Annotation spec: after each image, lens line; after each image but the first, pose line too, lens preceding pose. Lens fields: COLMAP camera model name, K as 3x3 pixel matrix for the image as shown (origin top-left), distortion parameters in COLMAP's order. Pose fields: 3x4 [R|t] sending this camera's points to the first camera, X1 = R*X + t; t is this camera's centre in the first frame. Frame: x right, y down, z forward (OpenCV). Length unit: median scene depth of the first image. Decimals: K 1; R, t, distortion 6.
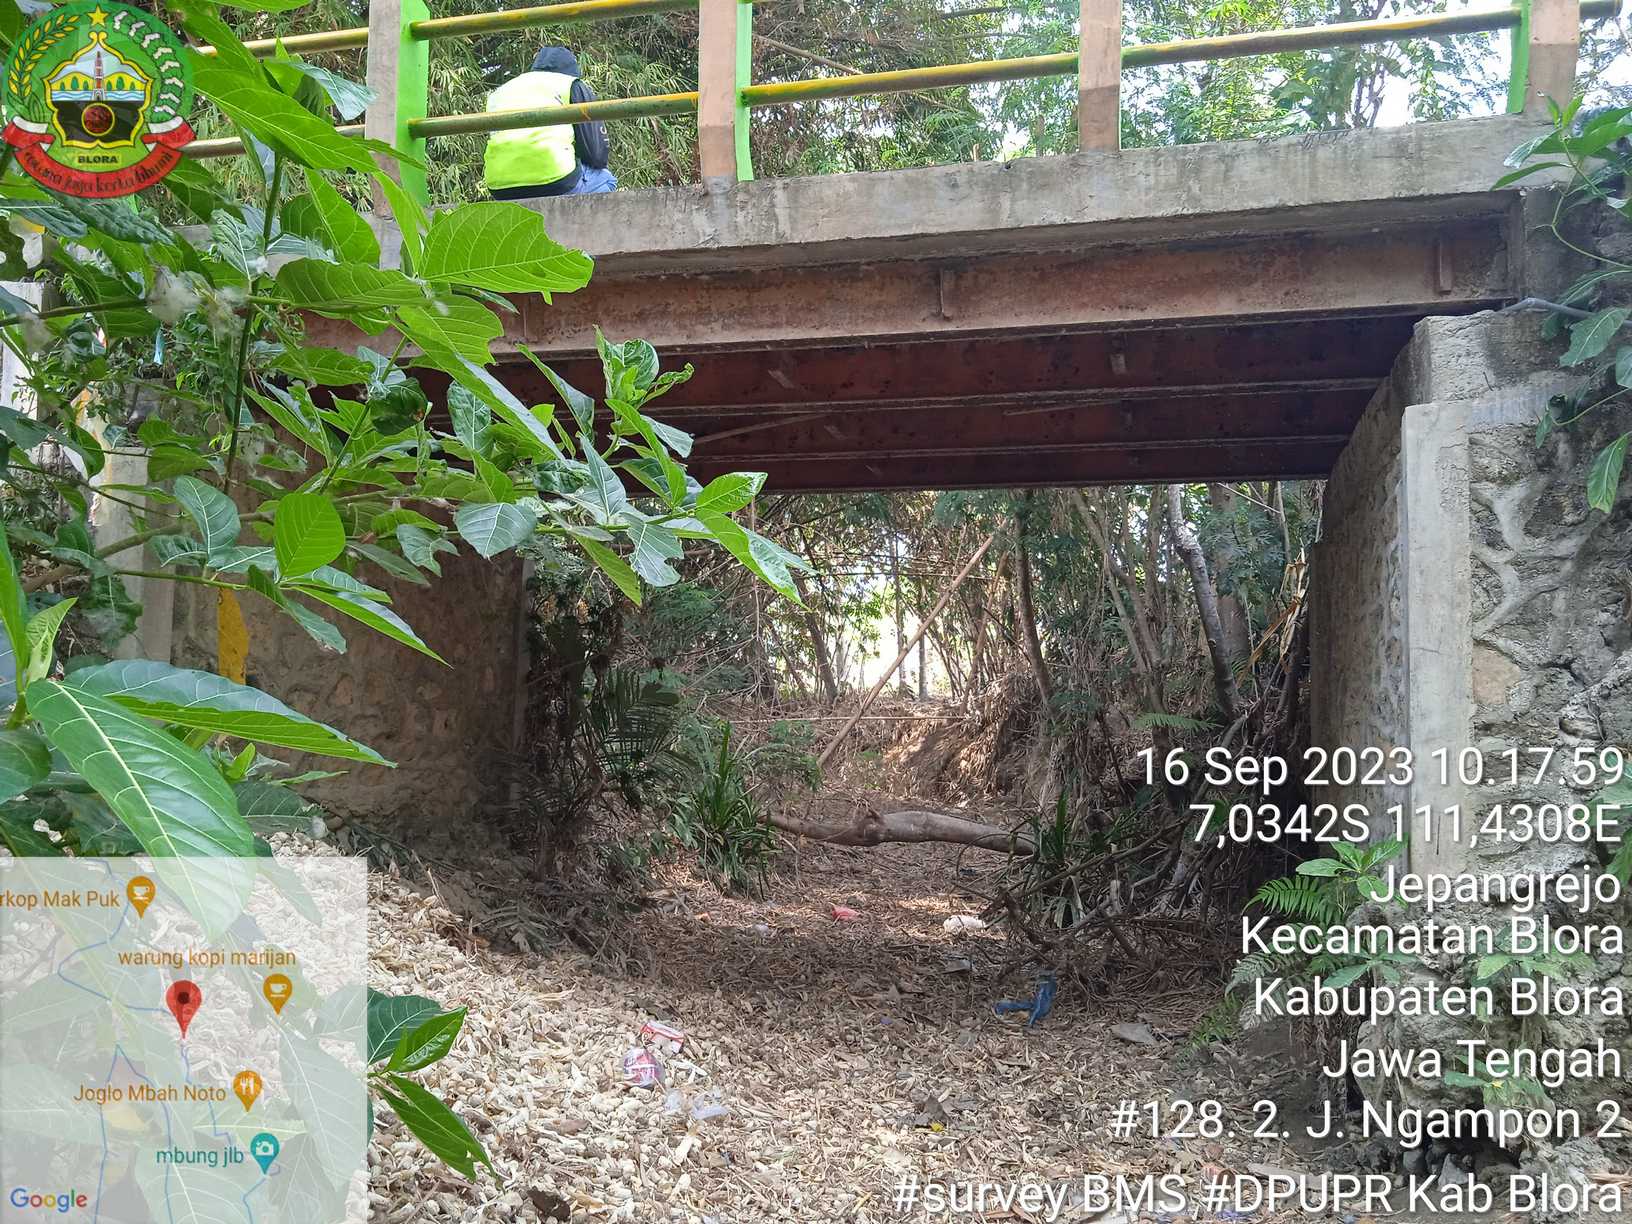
lens RADIAL K [[1354.7, 0, 820.5], [0, 1354.7, 621.0], [0, 0, 1]] dist [0.076885, -0.107260]
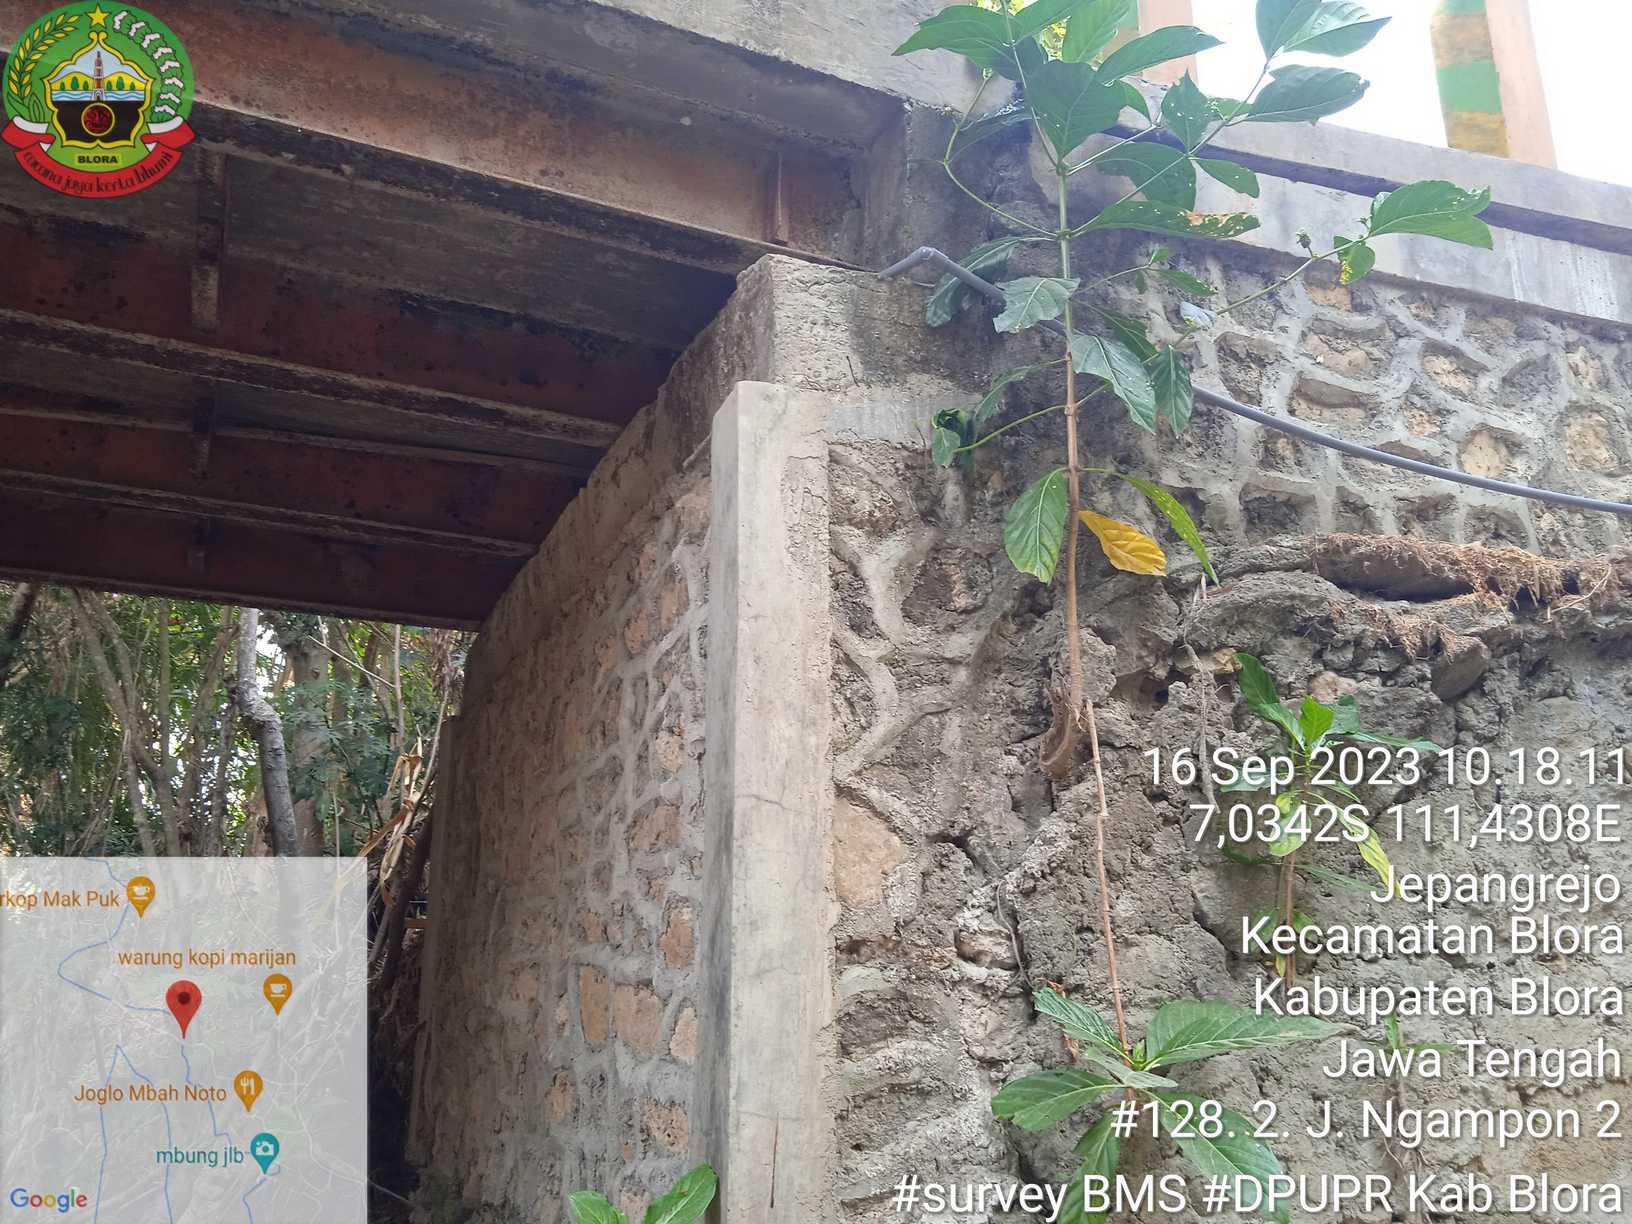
lens RADIAL K [[1354.7, 0, 820.5], [0, 1354.7, 621.0], [0, 0, 1]] dist [0.076885, -0.107260]
pose [[0.779364, 0.156205, 0.606788, 0.125748], [-0.033209, 0.977363, -0.208949, 0.063648], [-0.625691, 0.142696, 0.766908, 0.569646]]
